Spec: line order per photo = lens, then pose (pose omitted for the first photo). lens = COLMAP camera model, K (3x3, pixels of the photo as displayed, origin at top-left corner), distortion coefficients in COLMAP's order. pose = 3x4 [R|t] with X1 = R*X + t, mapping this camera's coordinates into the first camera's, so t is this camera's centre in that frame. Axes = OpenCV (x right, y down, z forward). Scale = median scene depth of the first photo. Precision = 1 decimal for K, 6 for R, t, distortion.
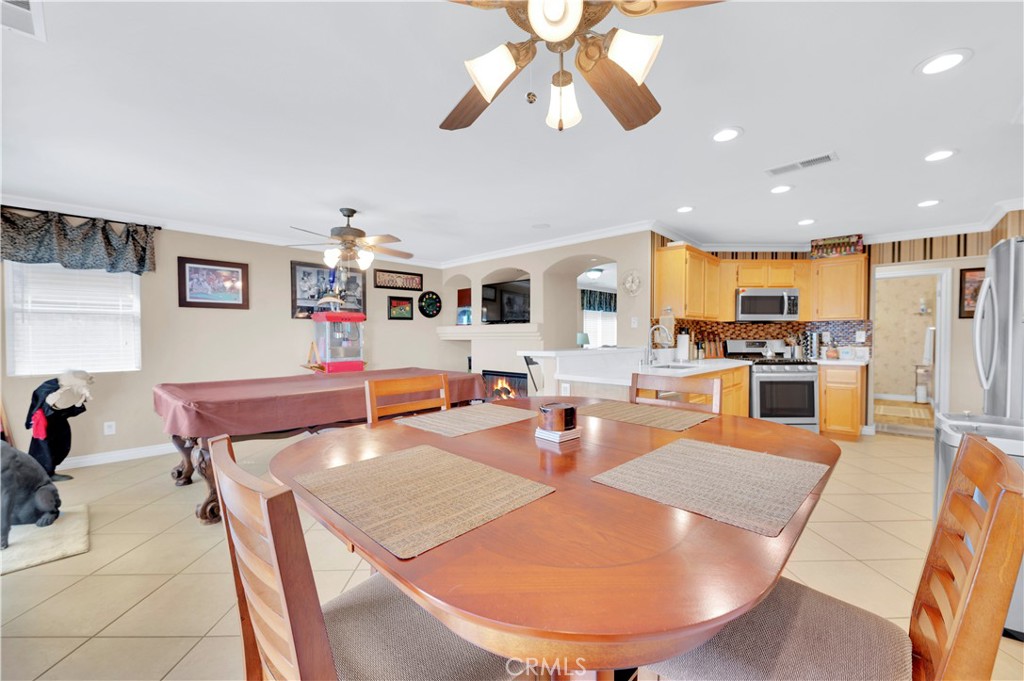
lens RADIAL K [[403.8, 0, 514.1], [0, 403.8, 345.4], [0, 0, 1]] dist [-0.003192, -0.000810]
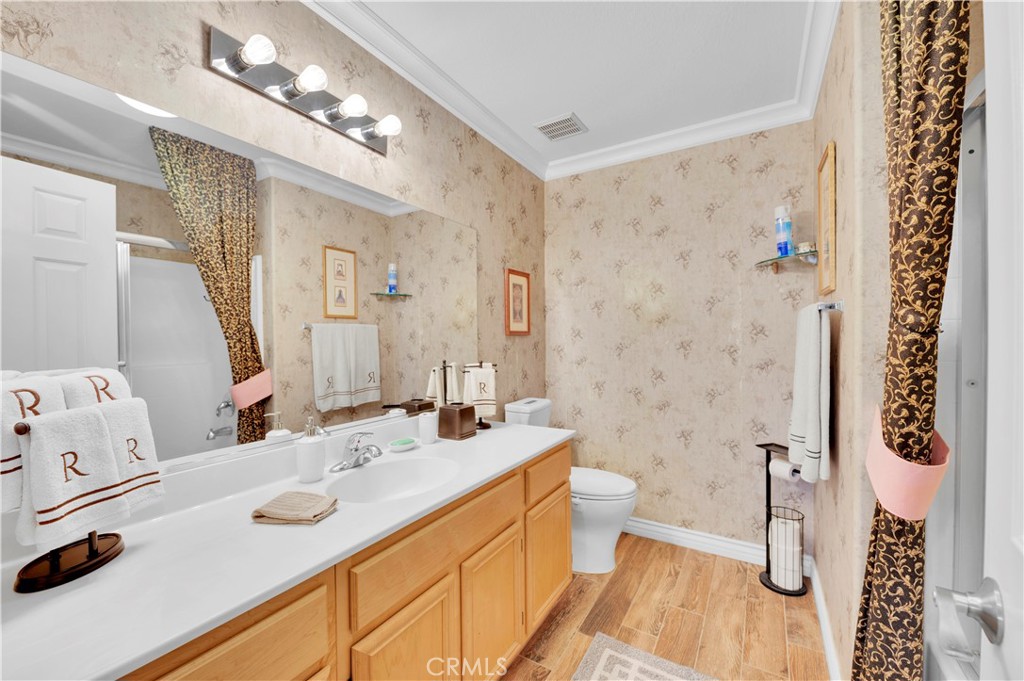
lens RADIAL K [[403.8, 0, 508.9], [0, 403.8, 343.8], [0, 0, 1]] dist [-0.003192, -0.000810]
pose [[0.977244, -0.005415, 0.212047, 0.761274], [0.008205, 0.999891, -0.012278, -0.019982], [-0.211958, 0.013739, 0.977182, 0.758651]]
